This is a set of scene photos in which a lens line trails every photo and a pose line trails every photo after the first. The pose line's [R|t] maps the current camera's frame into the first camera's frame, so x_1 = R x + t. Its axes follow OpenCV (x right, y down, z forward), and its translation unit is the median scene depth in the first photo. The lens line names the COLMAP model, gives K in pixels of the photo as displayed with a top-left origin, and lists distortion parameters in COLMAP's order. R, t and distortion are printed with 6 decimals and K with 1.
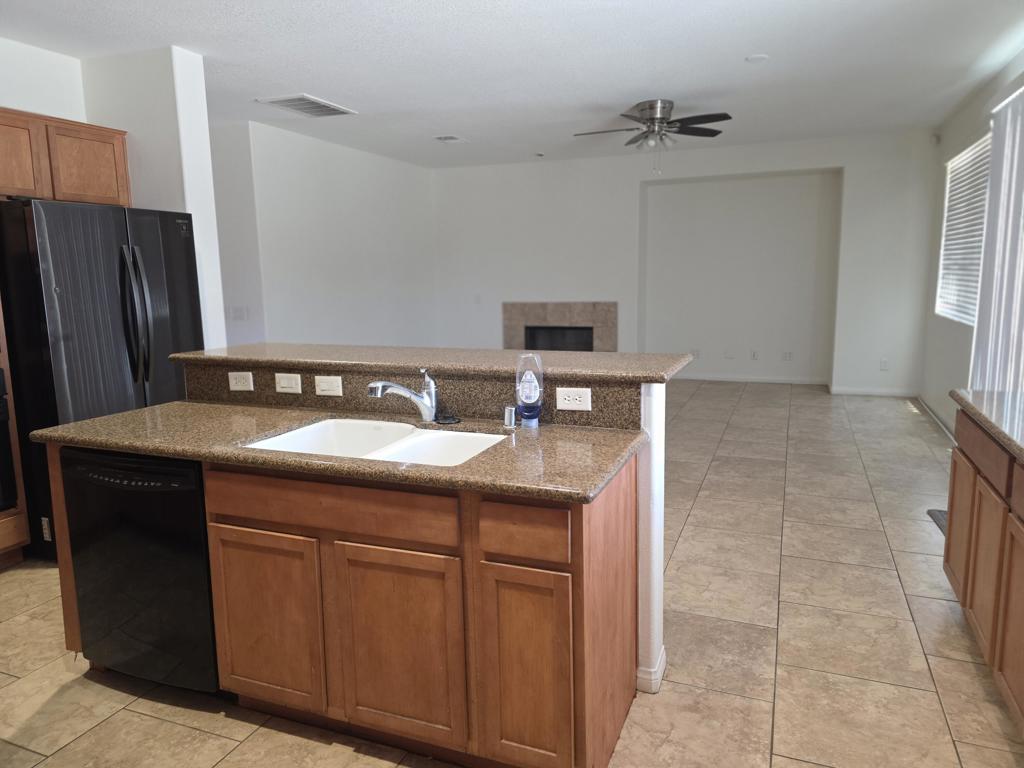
lens RADIAL K [[689.0, 0, 519.1], [0, 689.0, 383.2], [0, 0, 1]] dist [0.058869, -0.045386]
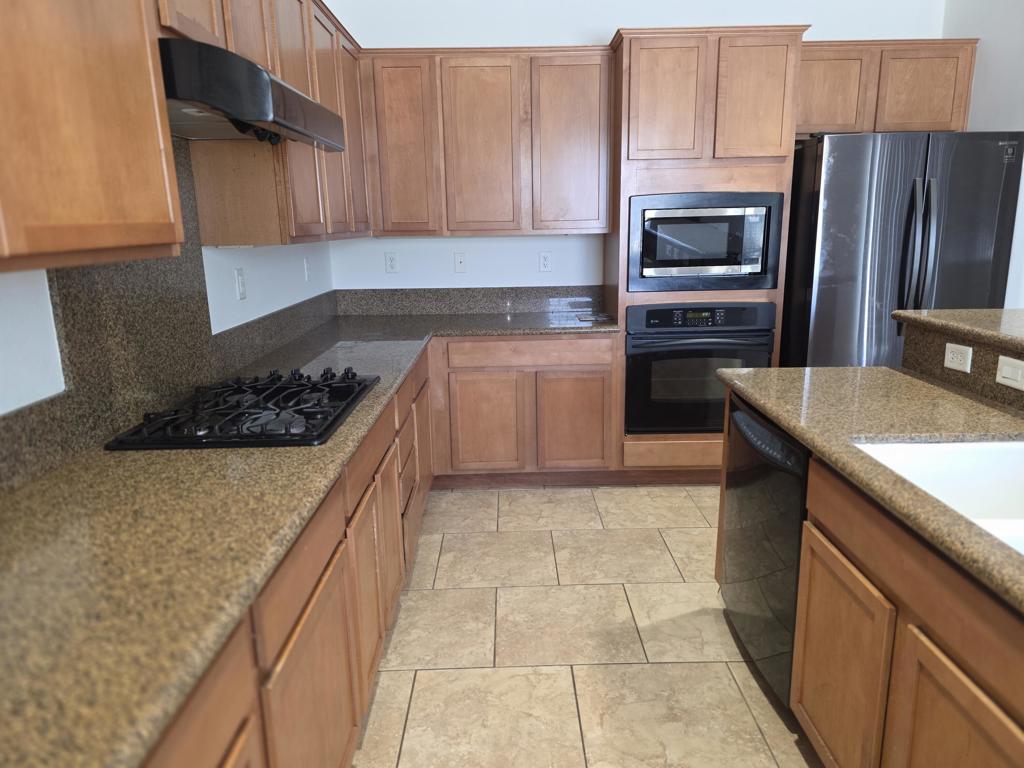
lens RADIAL K [[689.0, 0, 517.0], [0, 689.0, 380.8], [0, 0, 1]] dist [0.058869, -0.045386]
pose [[0.392501, 0.217258, -0.893724, 0.090068], [-0.141717, 0.974383, 0.174627, -0.041443], [0.908768, 0.058115, 0.413235, 0.252043]]
